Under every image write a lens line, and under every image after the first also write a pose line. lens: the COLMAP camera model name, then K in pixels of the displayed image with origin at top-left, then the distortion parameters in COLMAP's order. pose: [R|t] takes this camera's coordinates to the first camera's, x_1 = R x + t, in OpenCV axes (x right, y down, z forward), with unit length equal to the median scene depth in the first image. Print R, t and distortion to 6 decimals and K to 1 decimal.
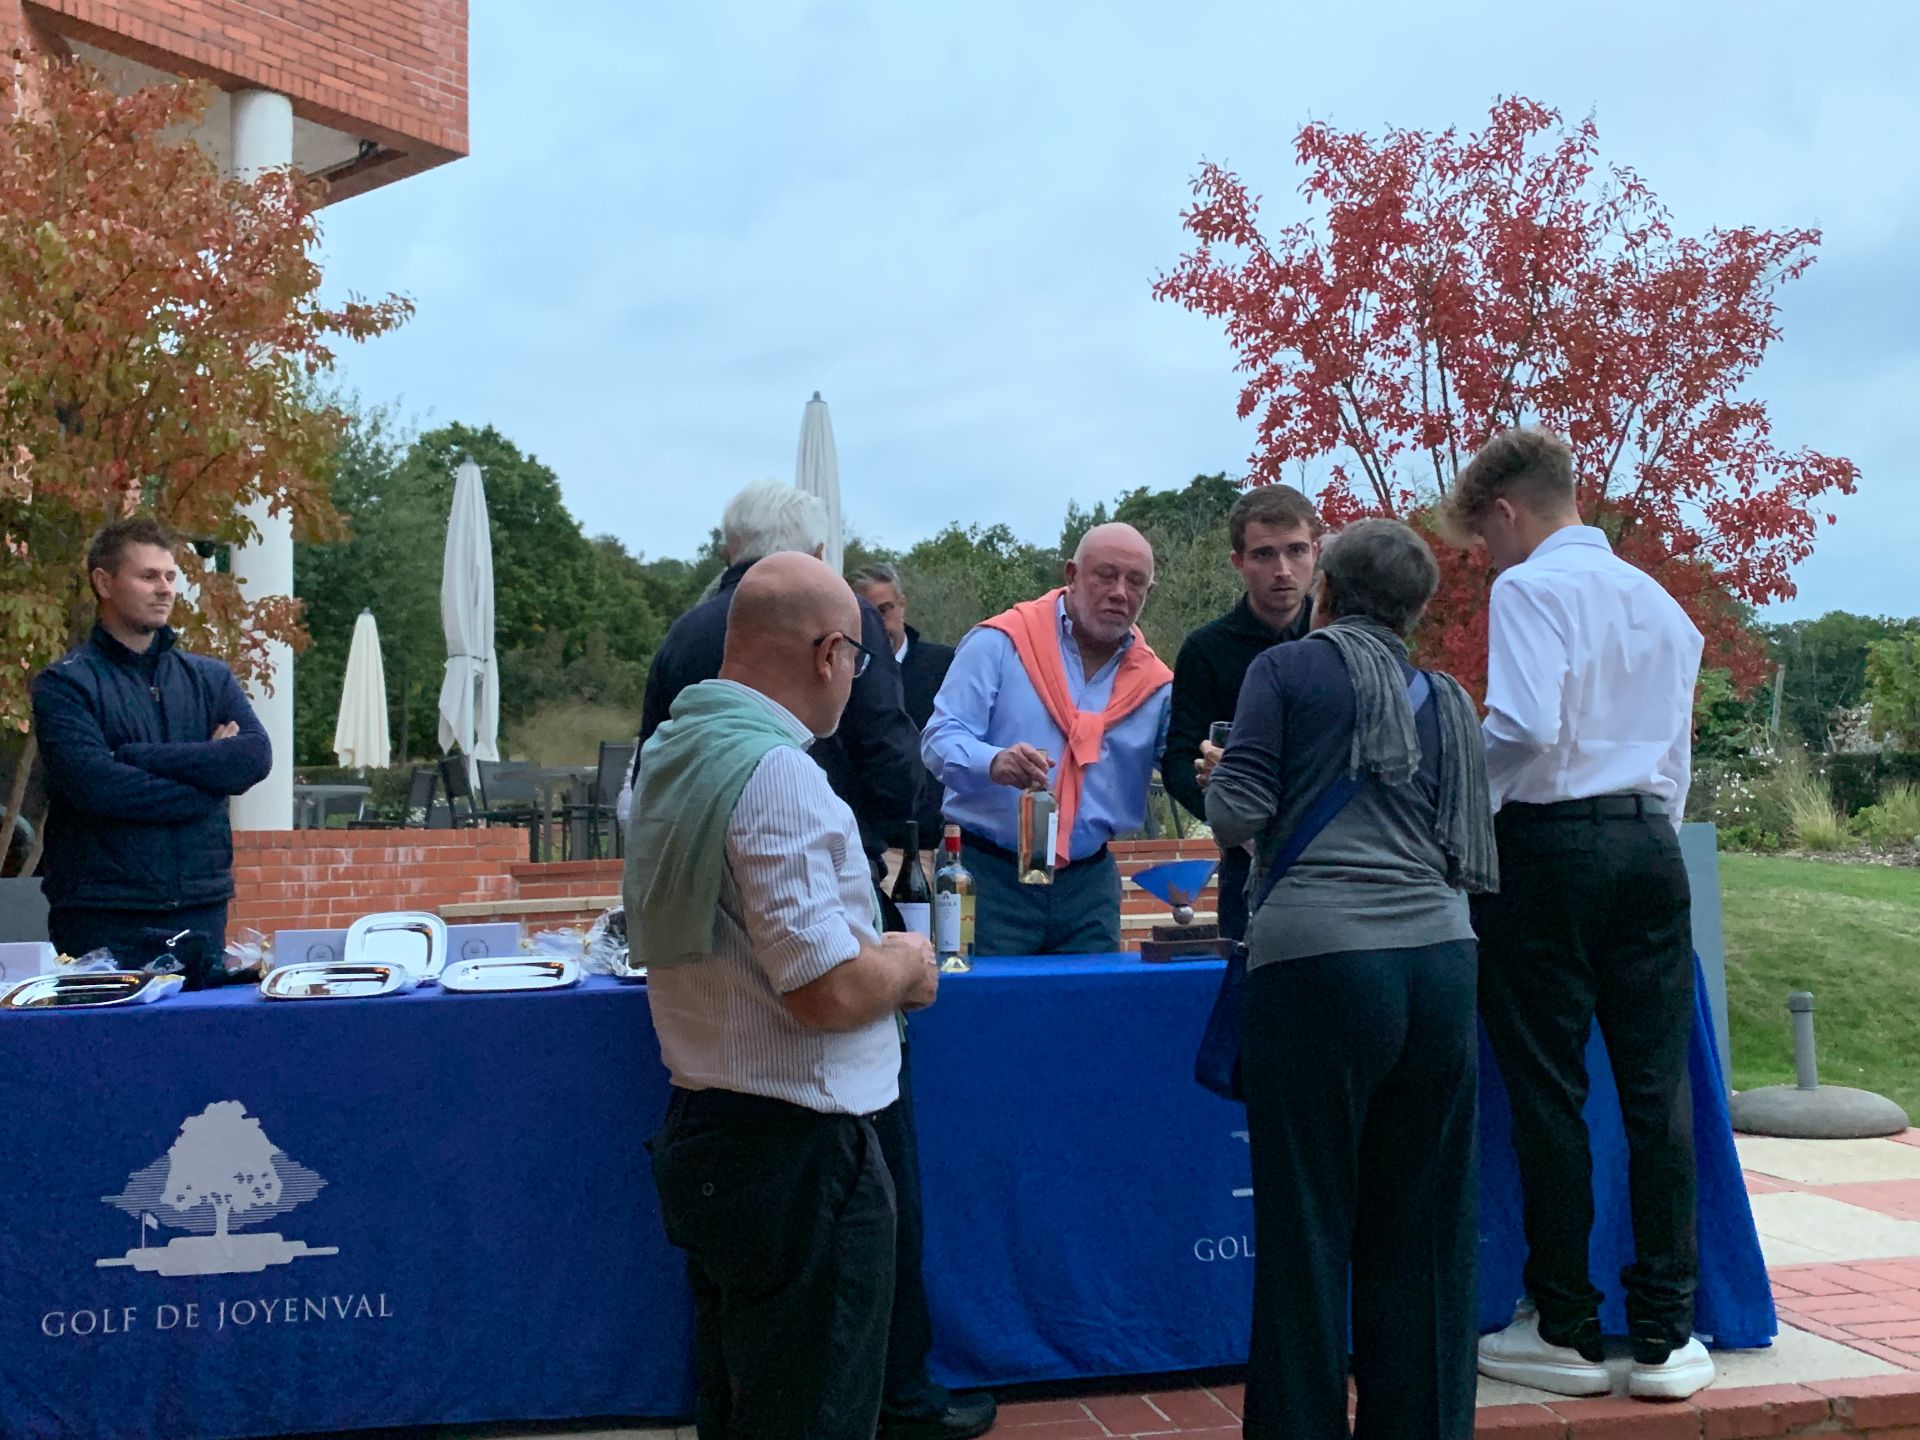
lens RADIAL K [[1923.6, 0, 929.3], [0, 1923.6, 698.7], [0, 0, 1]] dist [0.126583, -0.318540]
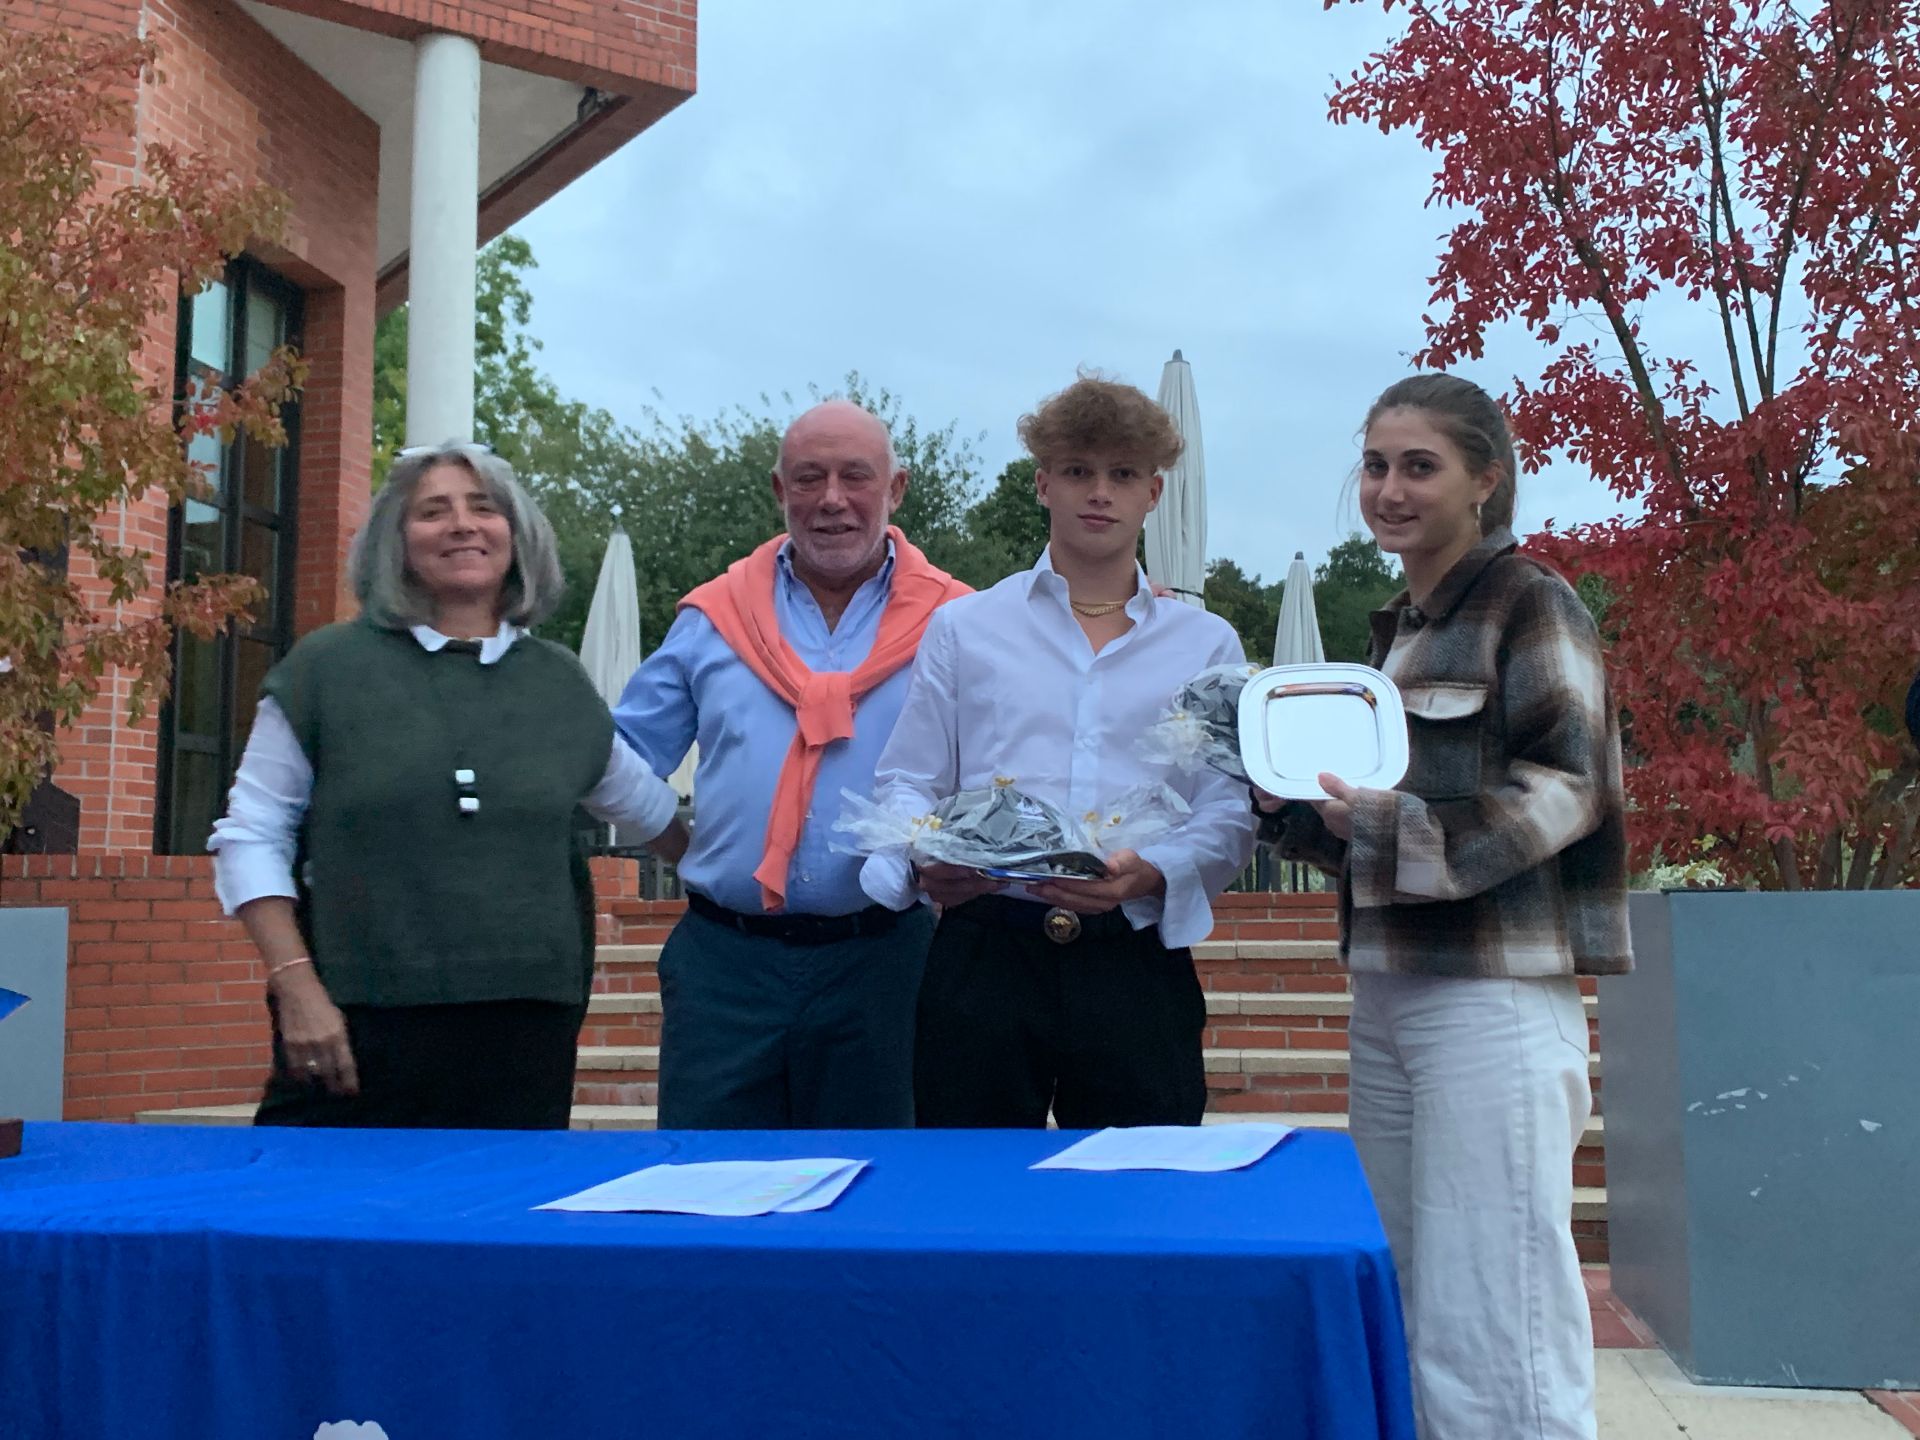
lens RADIAL K [[1923.6, 0, 929.3], [0, 1923.6, 698.7], [0, 0, 1]] dist [0.126583, -0.318540]
pose [[0.947353, -0.010222, -0.320028, 0.207483], [0.005873, 0.999877, -0.014552, 0.012757], [0.320137, 0.011906, 0.947296, 0.294990]]
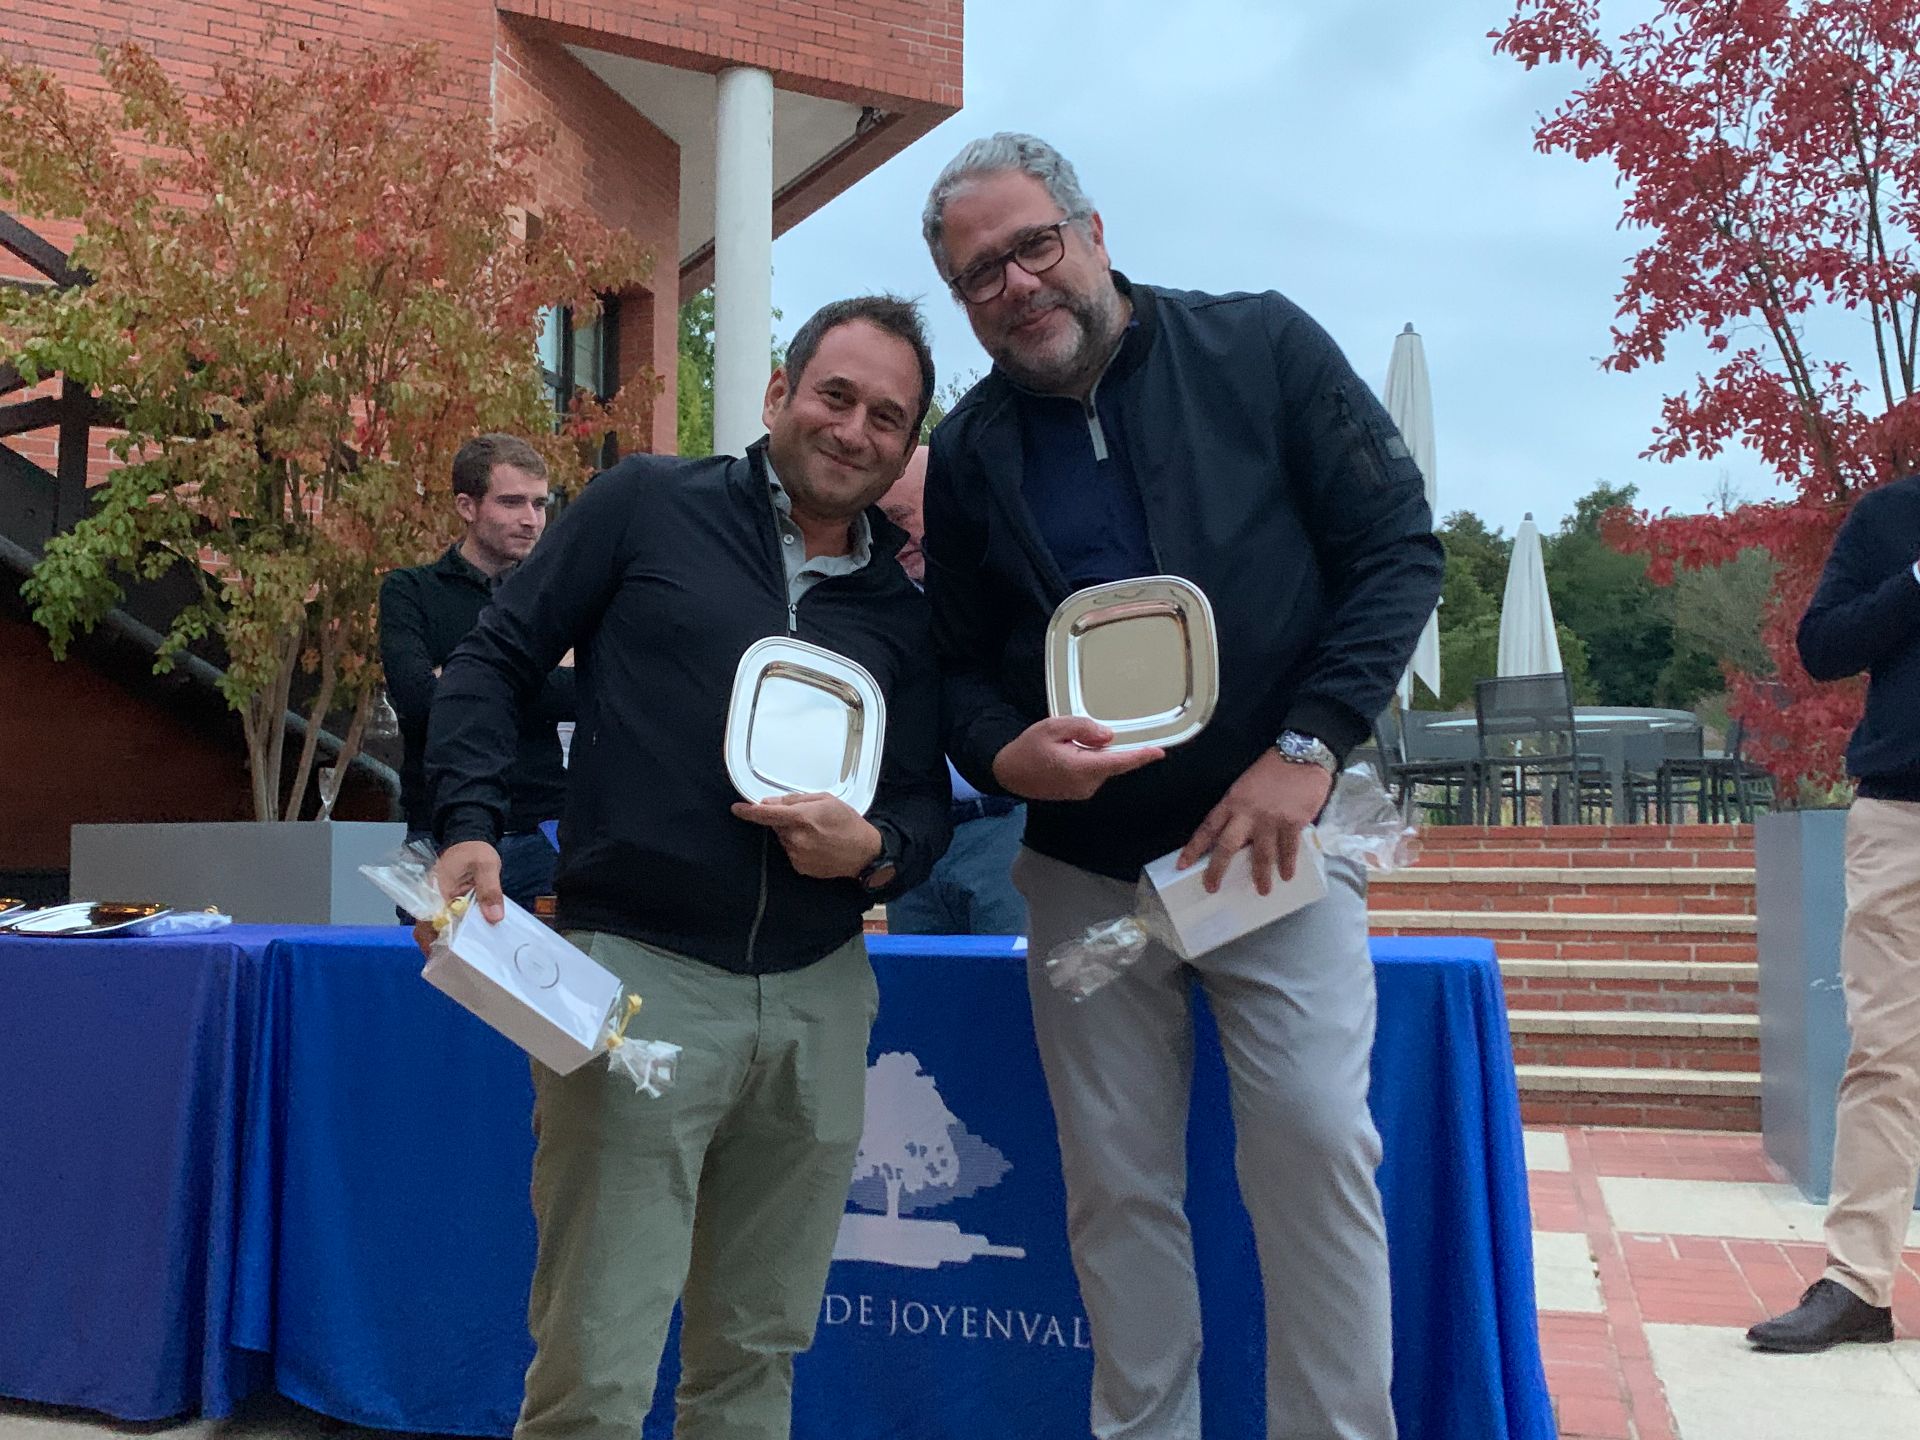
lens RADIAL K [[1939.9, 0, 920.6], [0, 1939.9, 738.0], [0, 0, 1]] dist [0.011863, -0.010443]
pose [[0.901772, 0.005114, -0.432181, 0.243036], [0.007024, 0.999625, 0.026485, 0.015719], [0.432154, -0.026919, 0.901398, 0.153201]]
